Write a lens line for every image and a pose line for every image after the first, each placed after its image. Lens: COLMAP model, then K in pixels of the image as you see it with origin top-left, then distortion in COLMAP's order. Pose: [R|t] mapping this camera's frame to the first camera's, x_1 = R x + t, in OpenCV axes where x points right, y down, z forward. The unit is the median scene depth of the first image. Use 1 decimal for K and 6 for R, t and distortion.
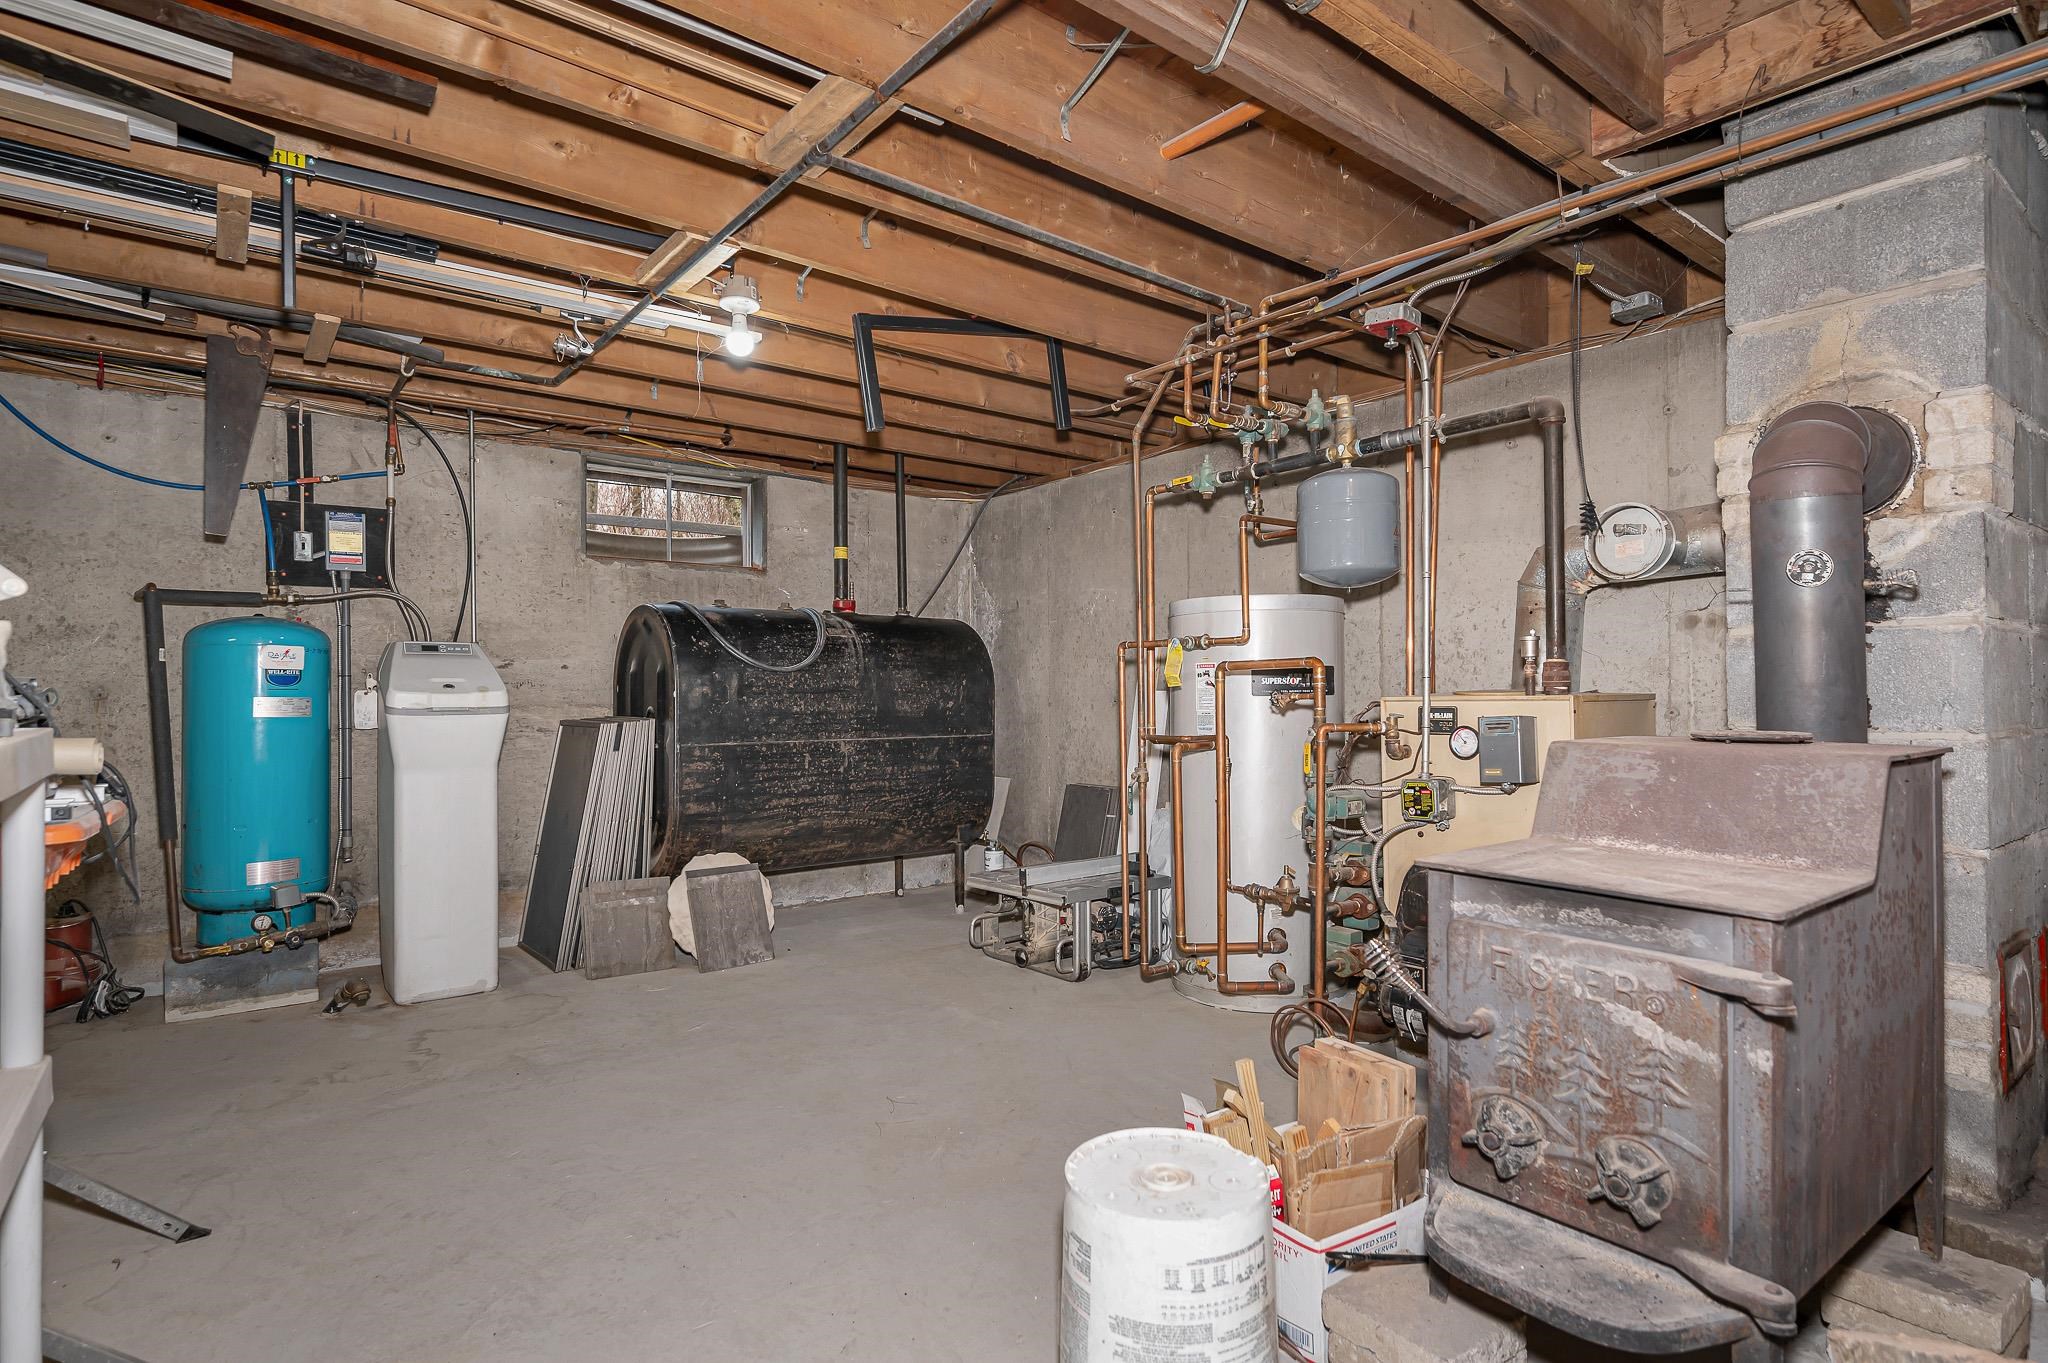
lens RADIAL K [[1029.4, 0, 1024.0], [0, 1029.4, 694.2], [0, 0, 1]] dist [-0.000487, 0.000565]
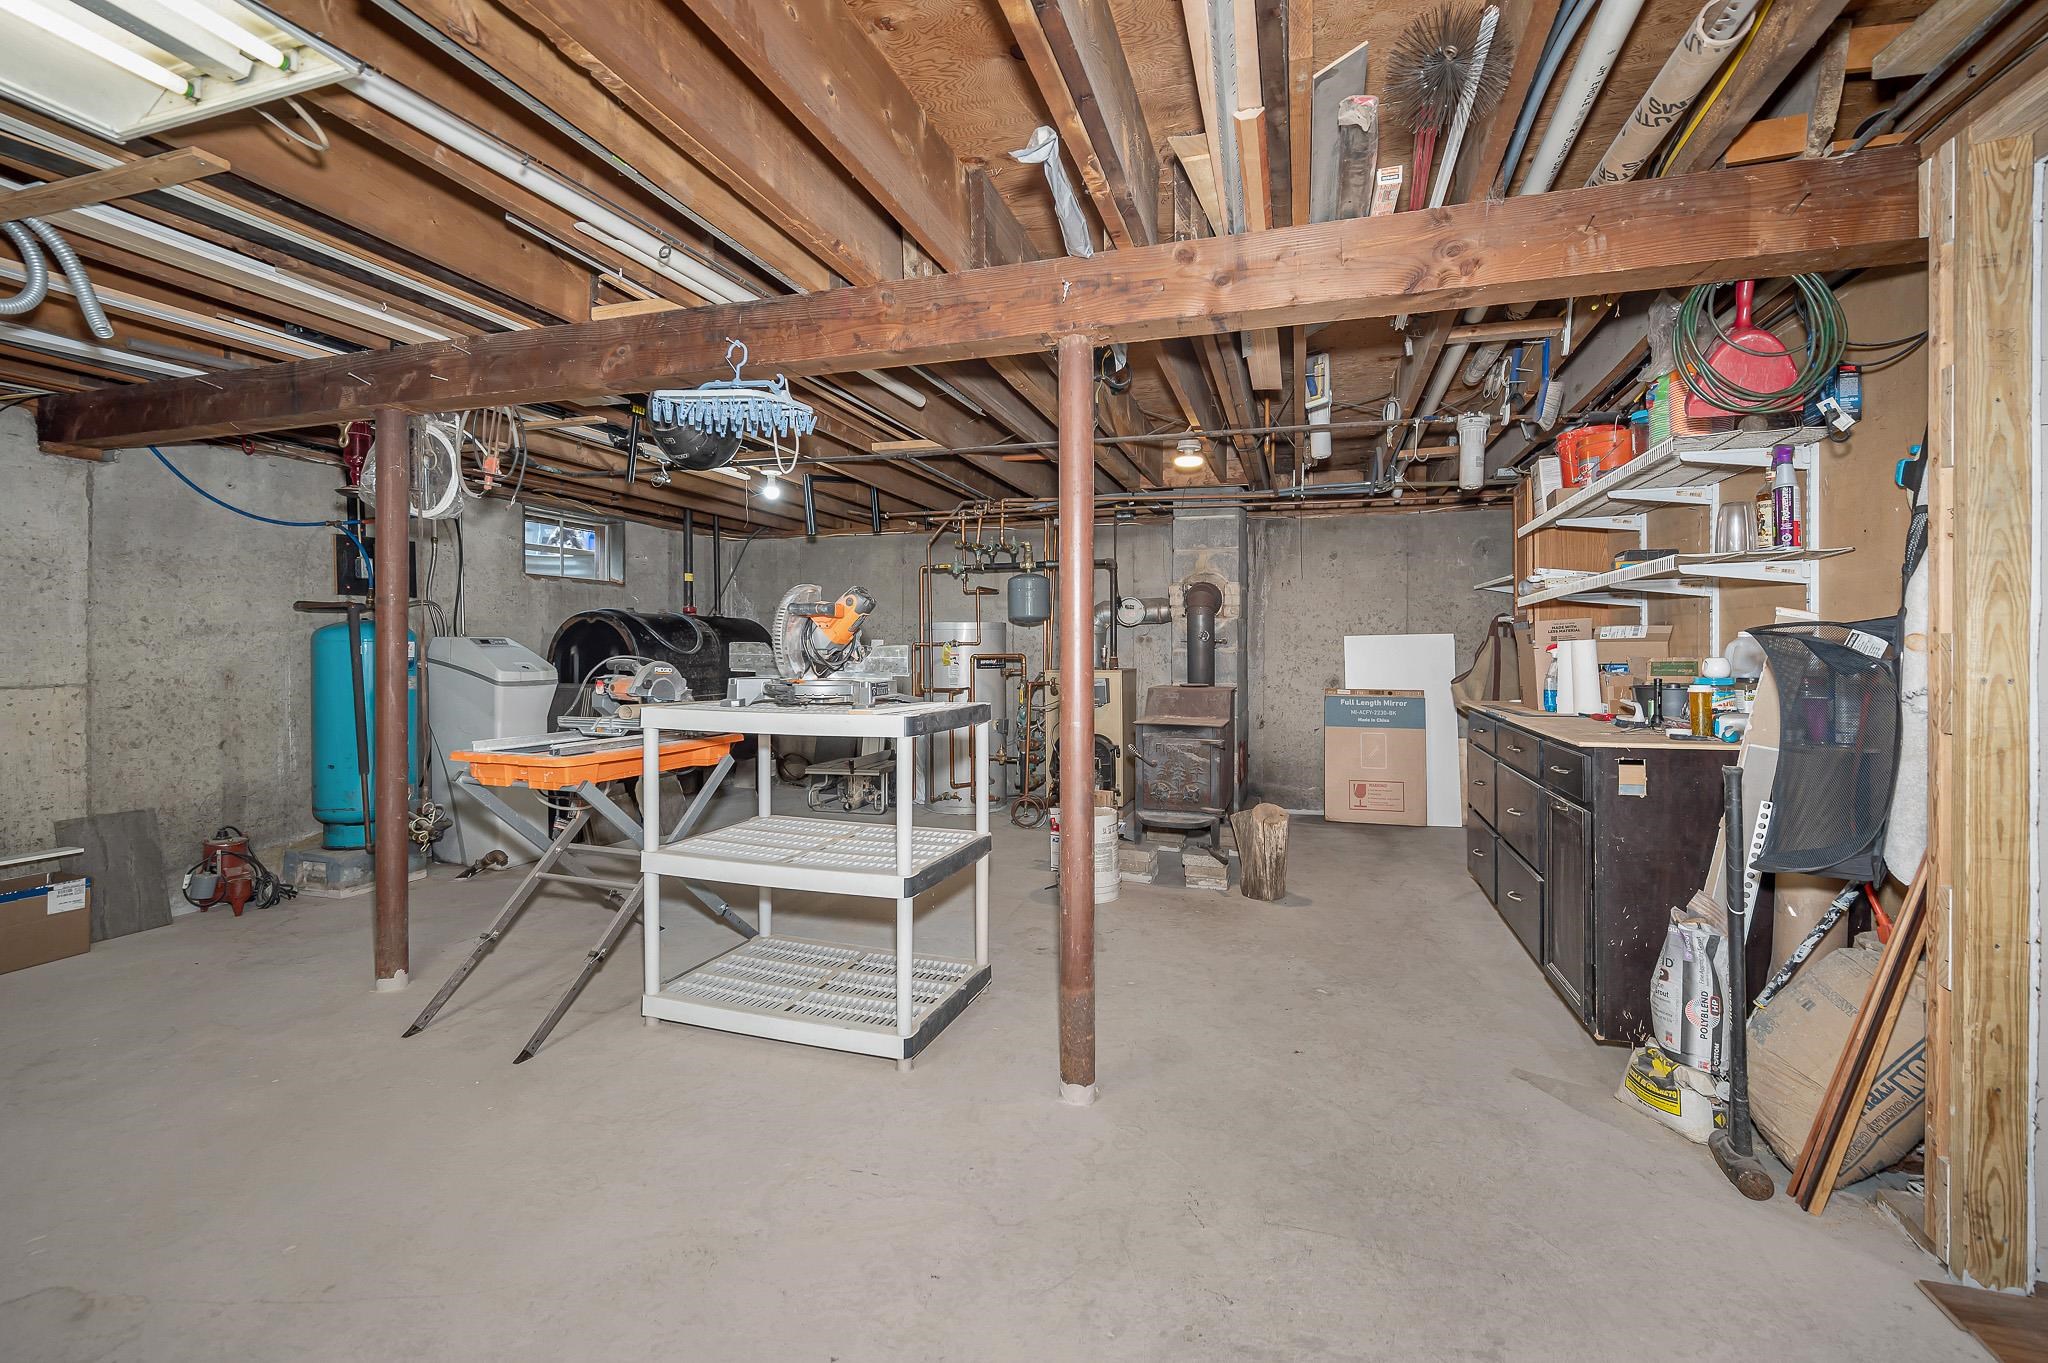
lens RADIAL K [[842.3, 0, 1028.3], [0, 842.3, 661.1], [0, 0, 1]] dist [-0.002124, 0.000487]
pose [[0.832398, -0.005082, 0.554155, -0.647006], [-0.002388, 0.999916, 0.012758, -0.036534], [-0.554173, -0.011943, 0.832316, -0.512709]]
